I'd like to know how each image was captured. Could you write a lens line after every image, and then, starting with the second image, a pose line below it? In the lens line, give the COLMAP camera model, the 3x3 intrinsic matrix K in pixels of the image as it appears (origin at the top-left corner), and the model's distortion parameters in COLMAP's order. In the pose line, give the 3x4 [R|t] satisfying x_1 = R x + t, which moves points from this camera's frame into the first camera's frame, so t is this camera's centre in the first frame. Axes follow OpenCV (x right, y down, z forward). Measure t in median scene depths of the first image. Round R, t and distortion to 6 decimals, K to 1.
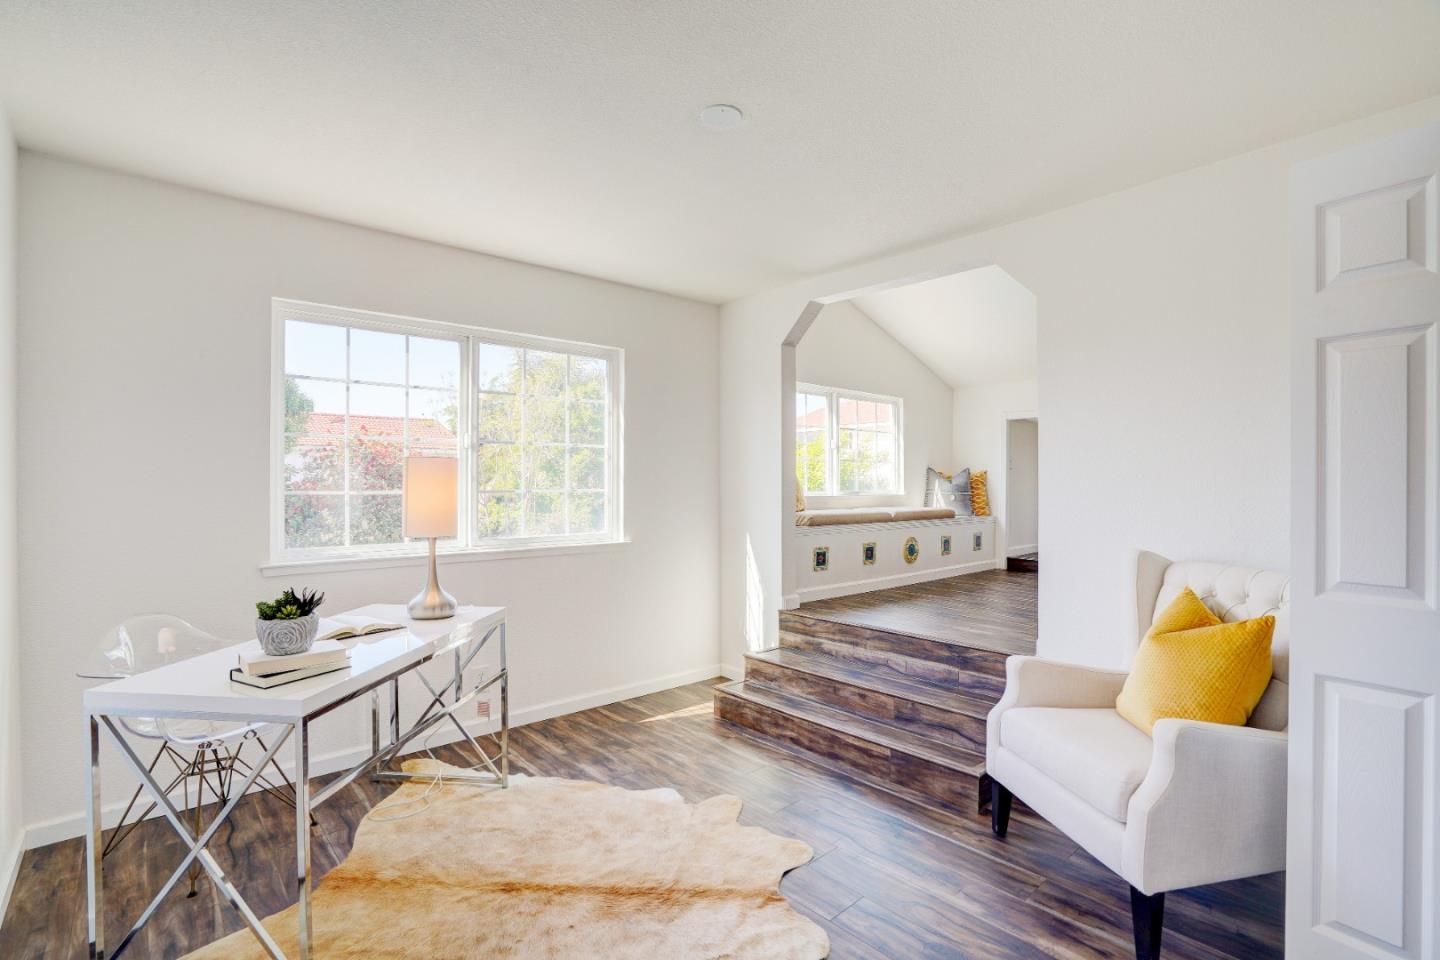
lens RADIAL K [[680.3, 0, 723.5], [0, 680.3, 481.9], [0, 0, 1]] dist [-0.051155, 0.021012]
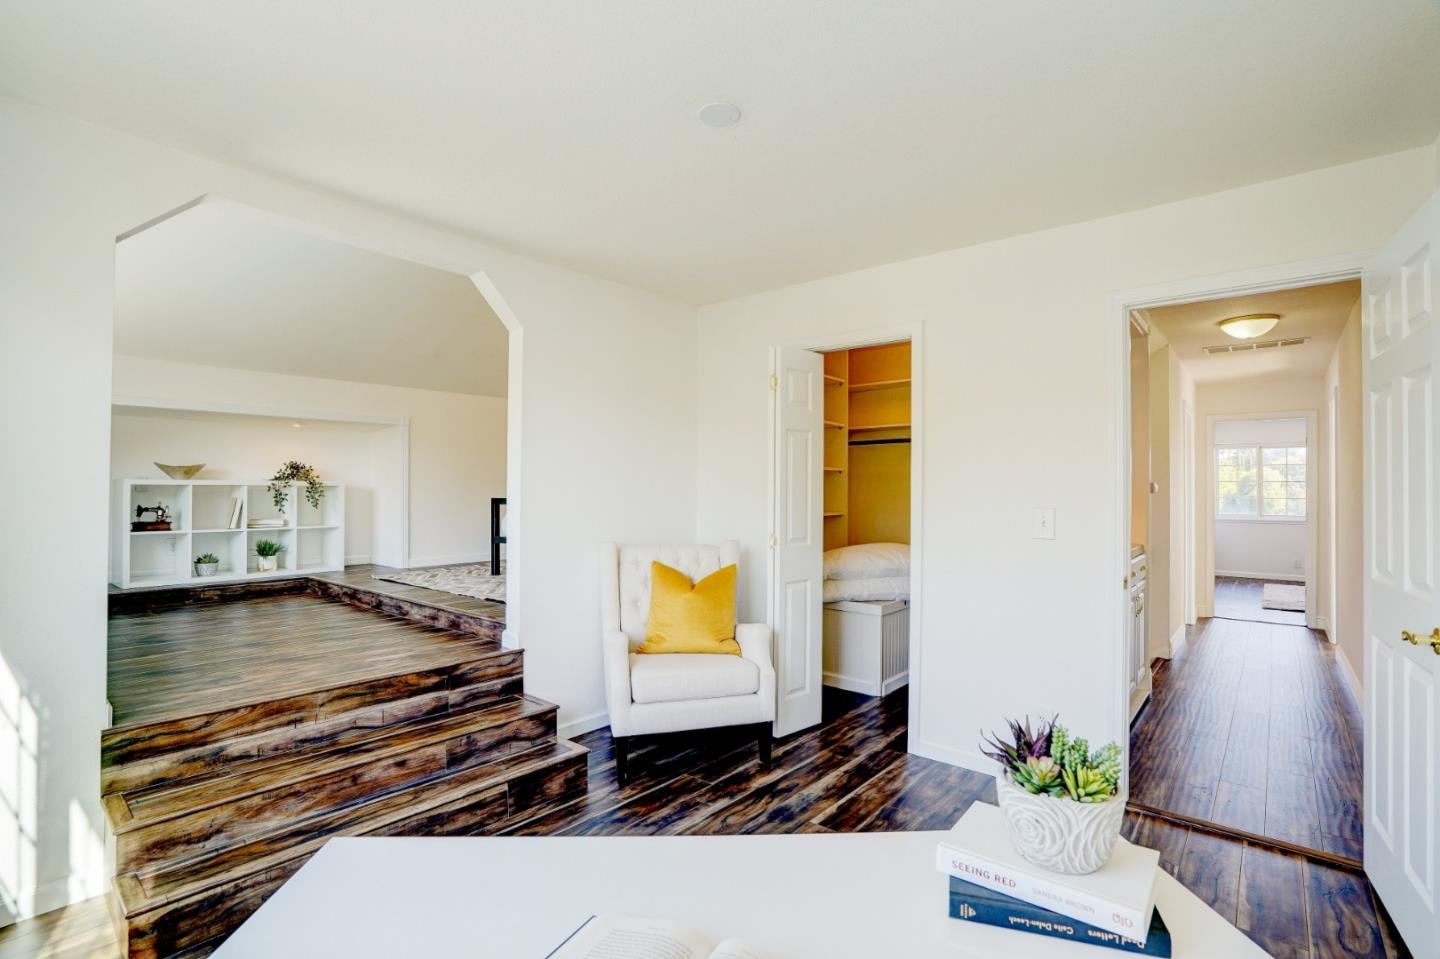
lens RADIAL K [[680.3, 0, 723.5], [0, 680.3, 481.4], [0, 0, 1]] dist [-0.051155, 0.021012]
pose [[-0.145878, 0.017383, 0.989150, -0.608294], [-0.003119, 0.999833, -0.018030, 0.001864], [-0.989298, -0.005715, -0.145799, 0.725772]]
